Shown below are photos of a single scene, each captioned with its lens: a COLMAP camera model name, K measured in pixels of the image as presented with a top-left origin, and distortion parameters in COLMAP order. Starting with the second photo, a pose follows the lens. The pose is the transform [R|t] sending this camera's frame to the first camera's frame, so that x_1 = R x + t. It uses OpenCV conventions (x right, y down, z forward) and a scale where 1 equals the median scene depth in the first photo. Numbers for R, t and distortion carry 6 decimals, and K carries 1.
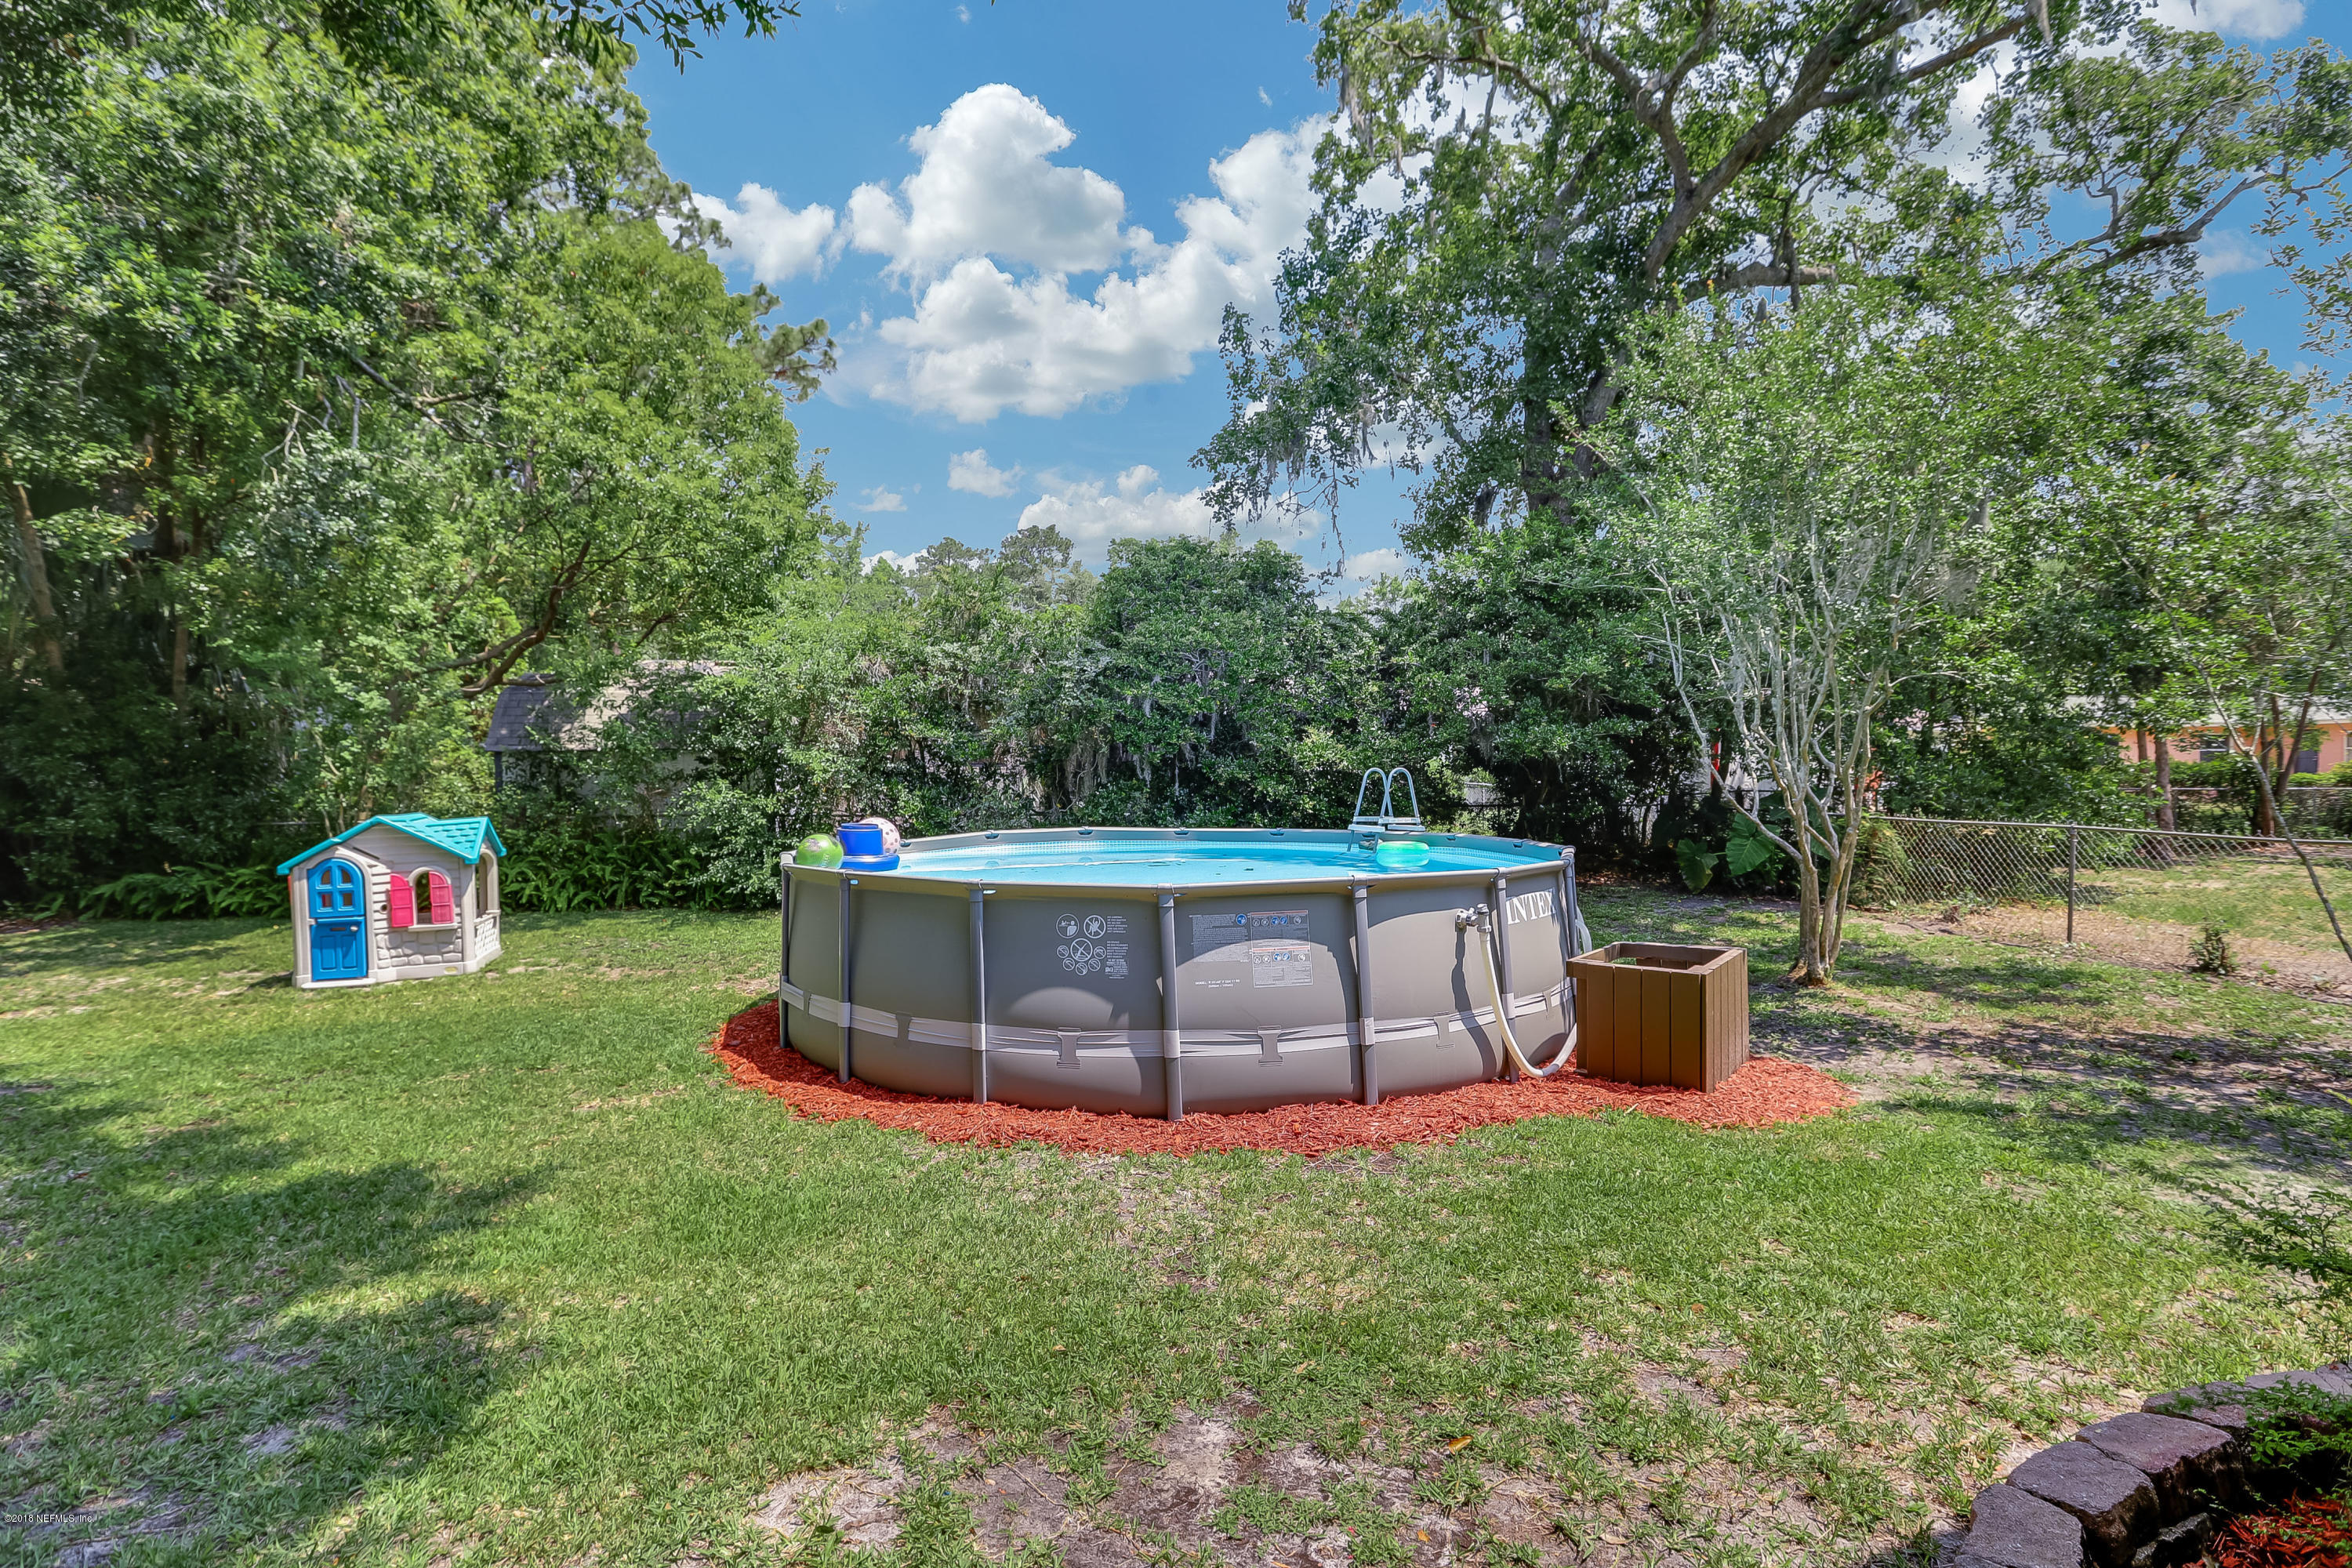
lens RADIAL K [[1046.4, 0, 1176.0], [0, 1046.4, 784.0], [0, 0, 1]] dist [-0.042945, 0.010752]
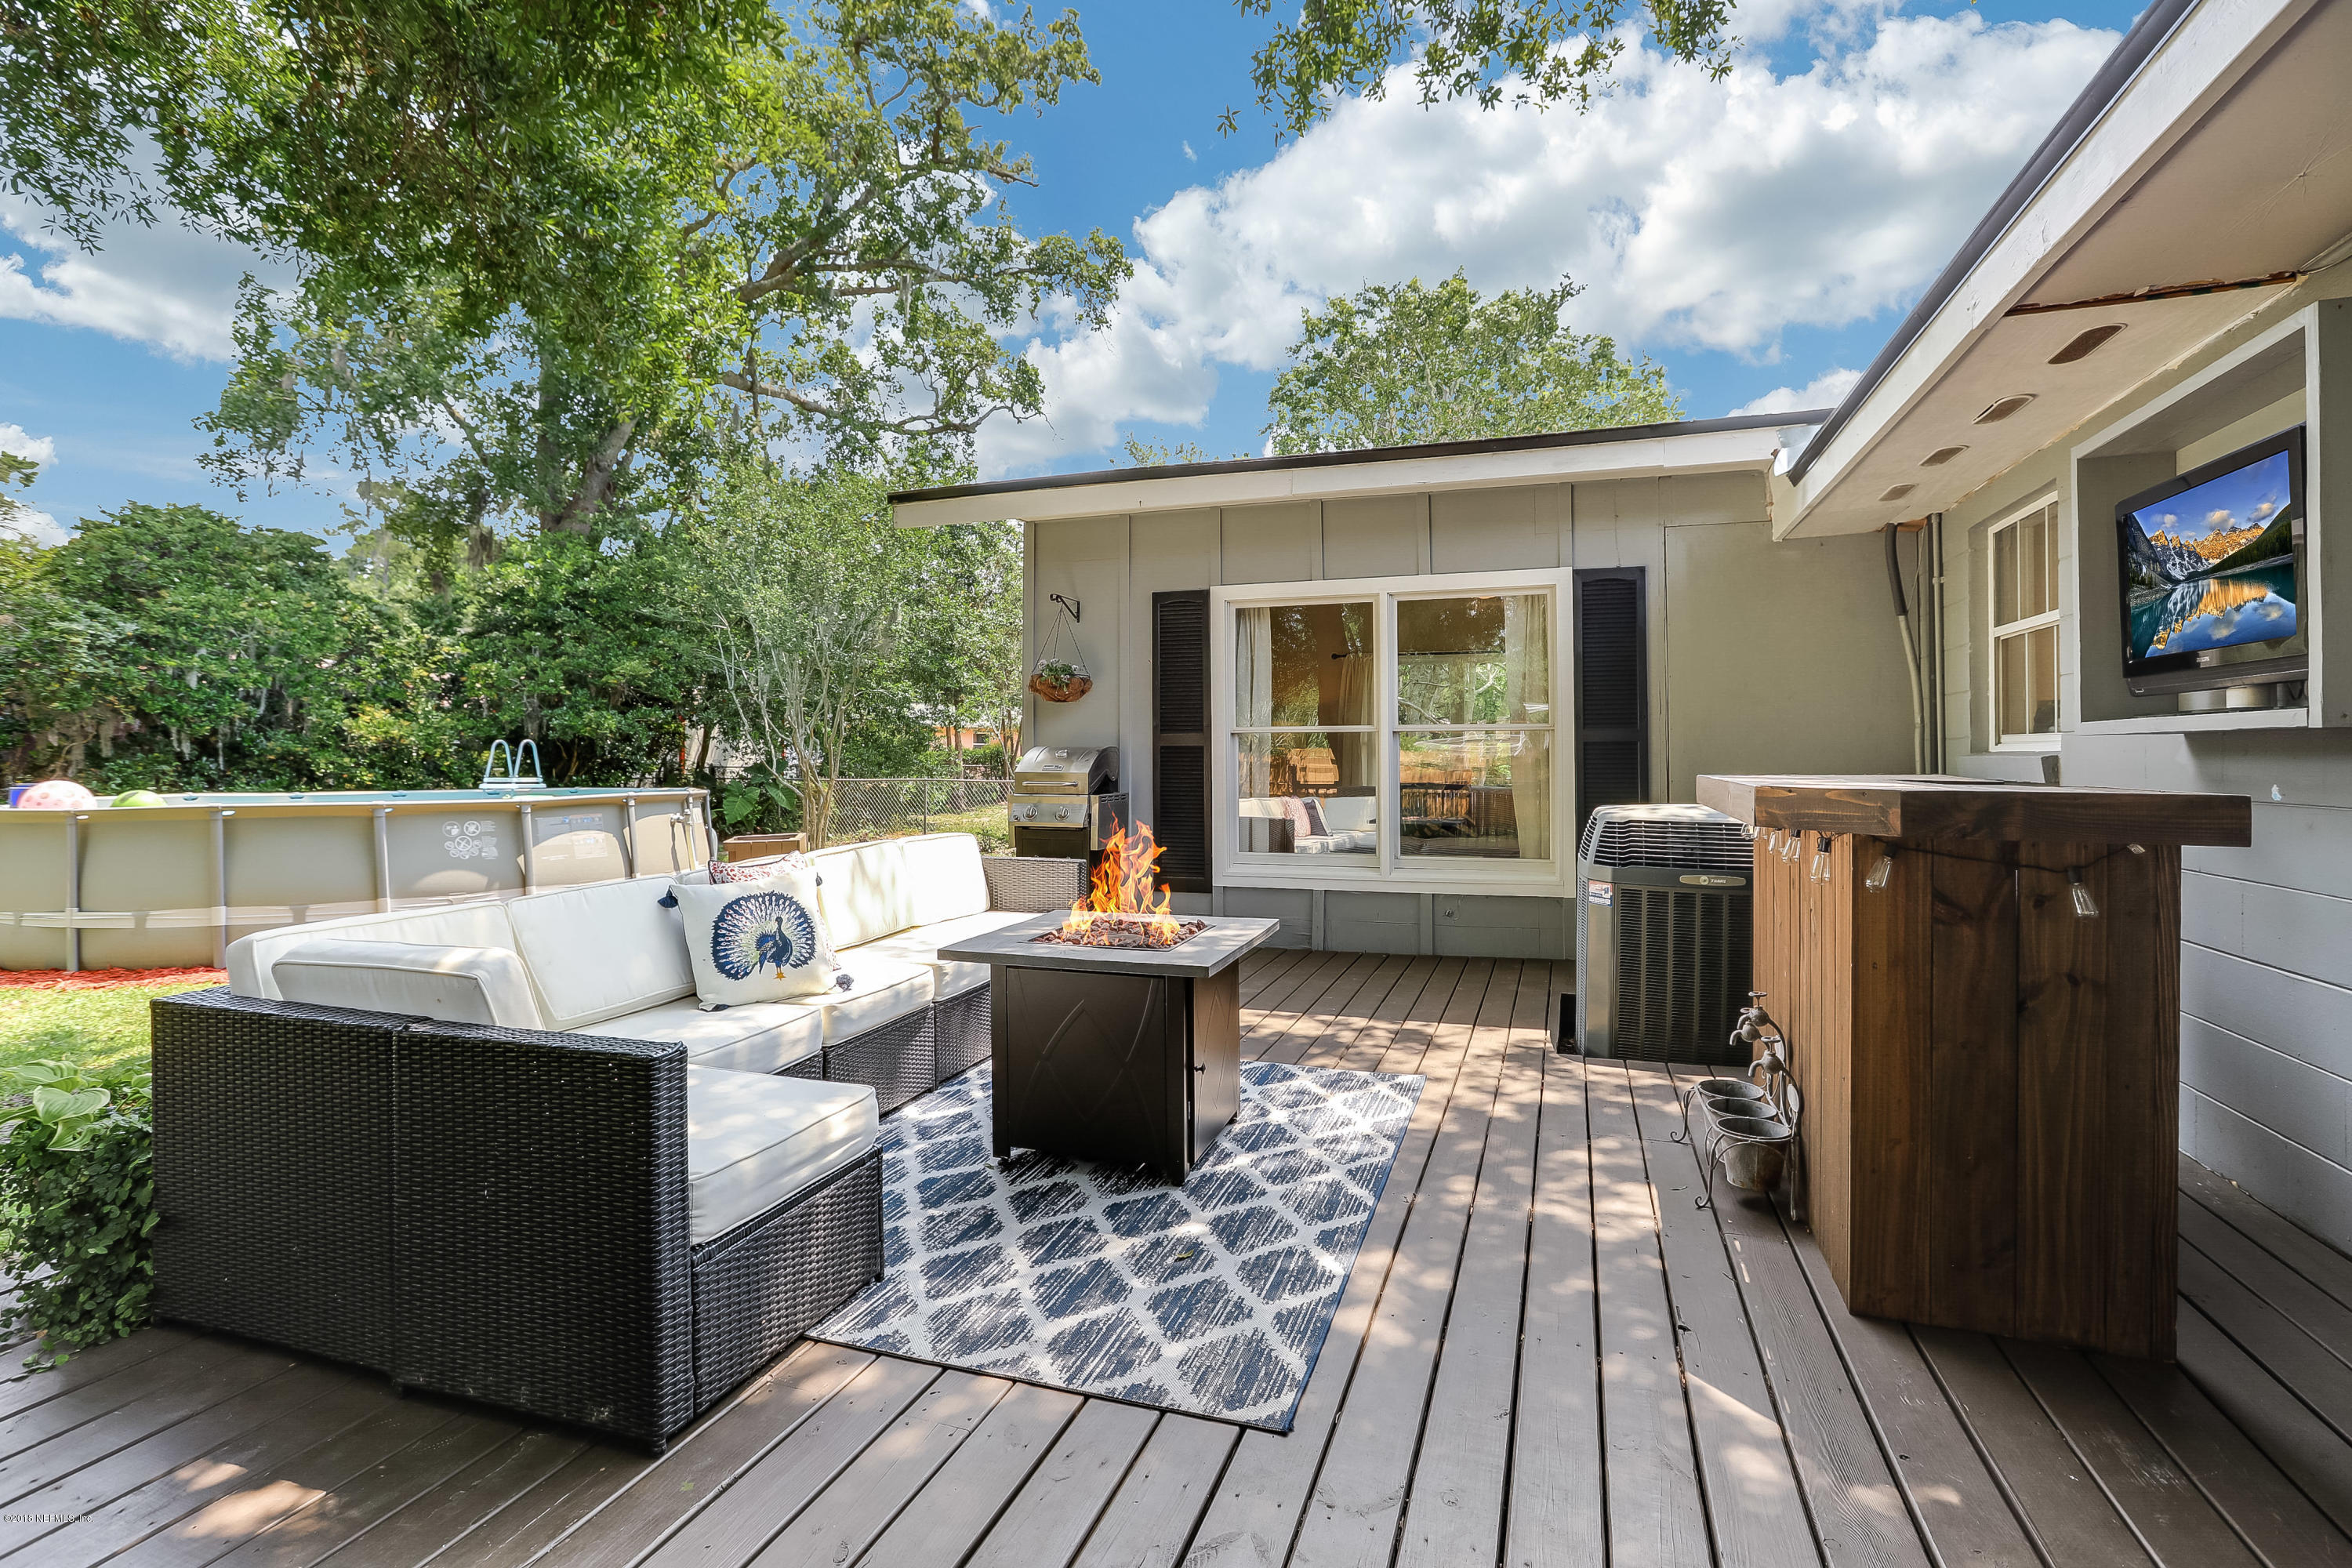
lens RADIAL K [[1054.5, 0, 1174.8], [0, 1054.5, 729.6], [0, 0, 1]] dist [-0.000220, 0.000037]
pose [[0.557818, 0.020718, 0.829705, -0.290355], [0.016305, 0.999222, -0.035913, 0.021668], [-0.829803, 0.033562, 0.557046, -0.280257]]
